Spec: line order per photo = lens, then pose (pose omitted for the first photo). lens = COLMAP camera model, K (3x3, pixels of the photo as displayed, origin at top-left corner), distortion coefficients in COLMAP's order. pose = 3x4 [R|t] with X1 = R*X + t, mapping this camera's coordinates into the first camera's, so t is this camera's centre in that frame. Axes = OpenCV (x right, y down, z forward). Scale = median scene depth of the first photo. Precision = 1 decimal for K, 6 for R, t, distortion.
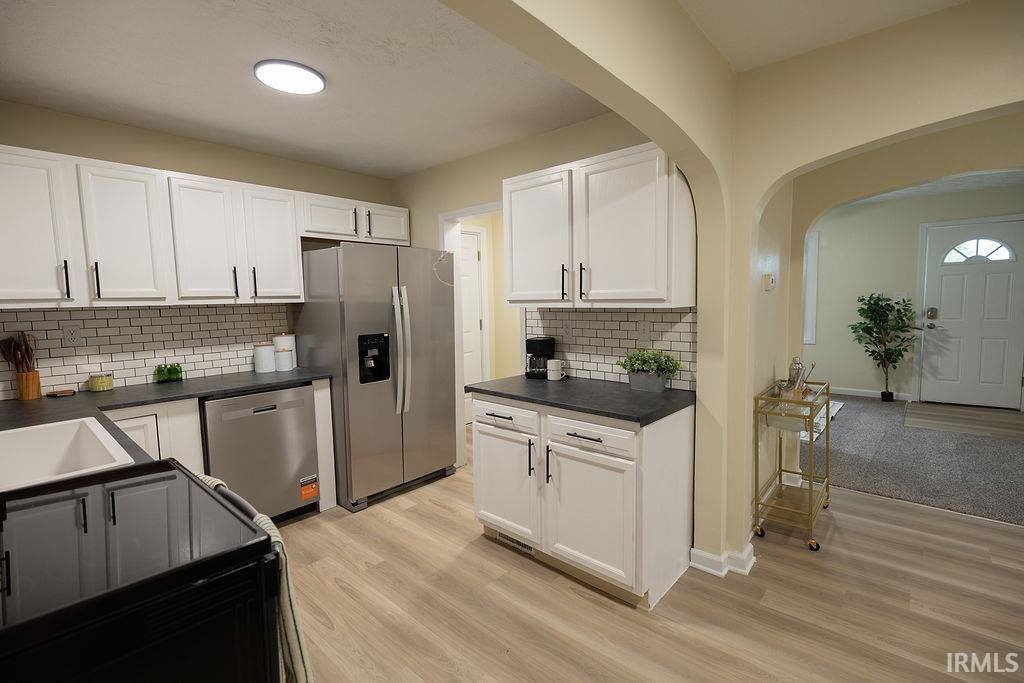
lens RADIAL K [[461.6, 0, 513.9], [0, 461.6, 339.5], [0, 0, 1]] dist [0.000207, 0.000121]
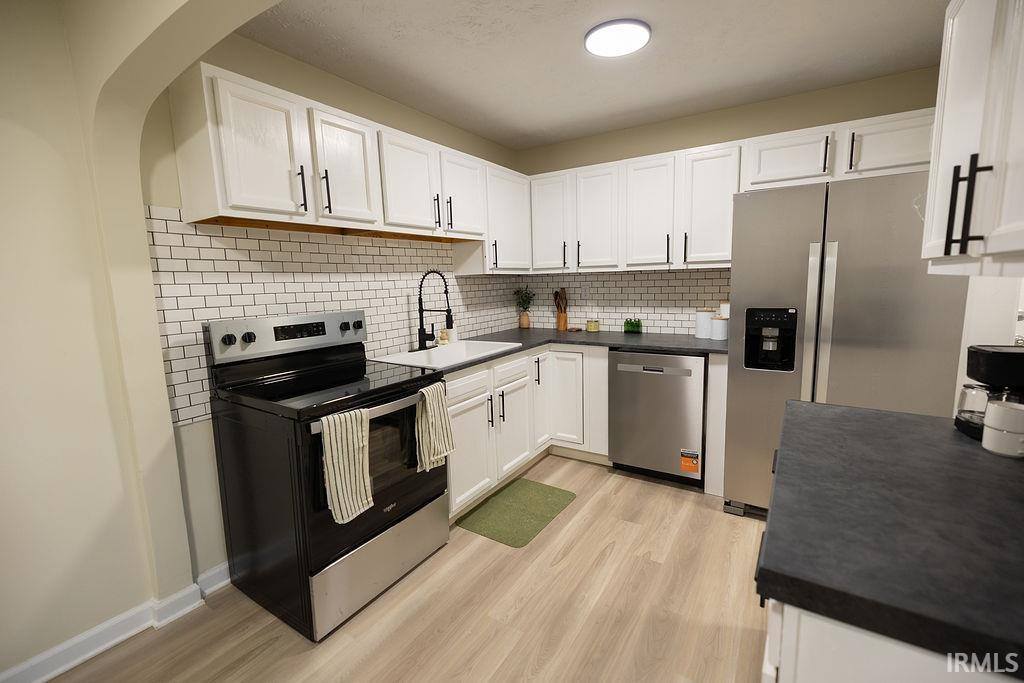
lens RADIAL K [[443.5, 0, 512.0], [0, 443.5, 341.5], [0, 0, 1]] dist [0.000205, -0.000031]
pose [[0.160567, 0.152920, -0.975107, 0.384956], [-0.065539, 0.987397, 0.144056, -0.038021], [0.984847, 0.040777, 0.168565, 0.493677]]
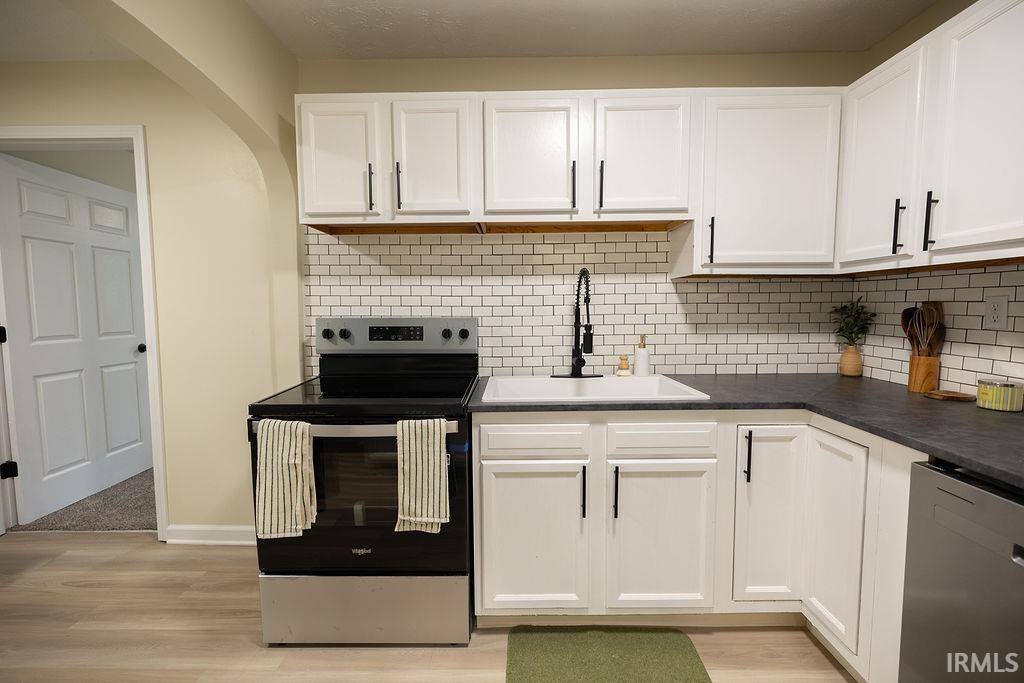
lens RADIAL K [[432.6, 0, 509.1], [0, 432.6, 339.9], [0, 0, 1]] dist [0.001005, 0.000103]
pose [[-0.751701, 0.077056, -0.654987, -0.074647], [-0.038541, 0.986321, 0.160268, -0.036660], [0.658377, 0.145717, -0.738449, 0.928139]]
